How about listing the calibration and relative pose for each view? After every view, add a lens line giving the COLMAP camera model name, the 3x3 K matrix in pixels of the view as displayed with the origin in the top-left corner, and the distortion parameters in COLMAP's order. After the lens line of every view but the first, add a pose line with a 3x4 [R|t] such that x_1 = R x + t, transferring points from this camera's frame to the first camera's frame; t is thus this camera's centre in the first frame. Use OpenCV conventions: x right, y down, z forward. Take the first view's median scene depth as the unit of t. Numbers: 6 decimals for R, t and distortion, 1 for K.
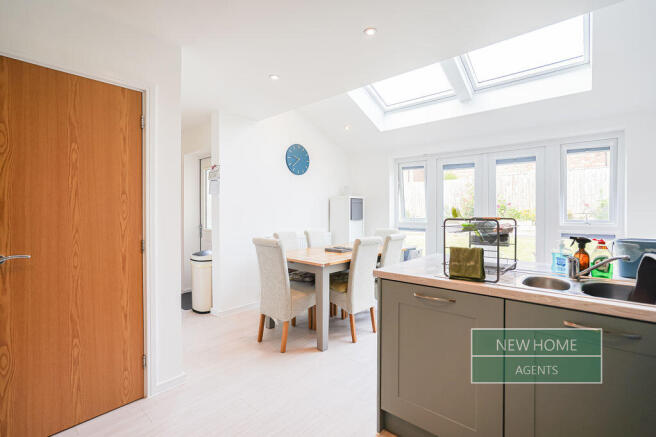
lens RADIAL K [[304.5, 0, 325.1], [0, 304.5, 206.6], [0, 0, 1]] dist [-0.000996, 0.000670]
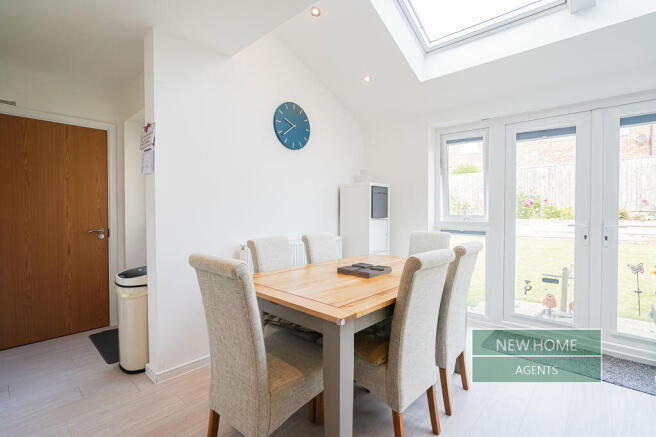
lens RADIAL K [[304.5, 0, 325.1], [0, 304.5, 206.6], [0, 0, 1]] dist [-0.000996, 0.000670]
pose [[0.999997, -0.000087, -0.002323, -0.019277], [0.000087, 1.000000, 0.000170, 0.020429], [0.002323, -0.000170, 0.999997, 0.370833]]
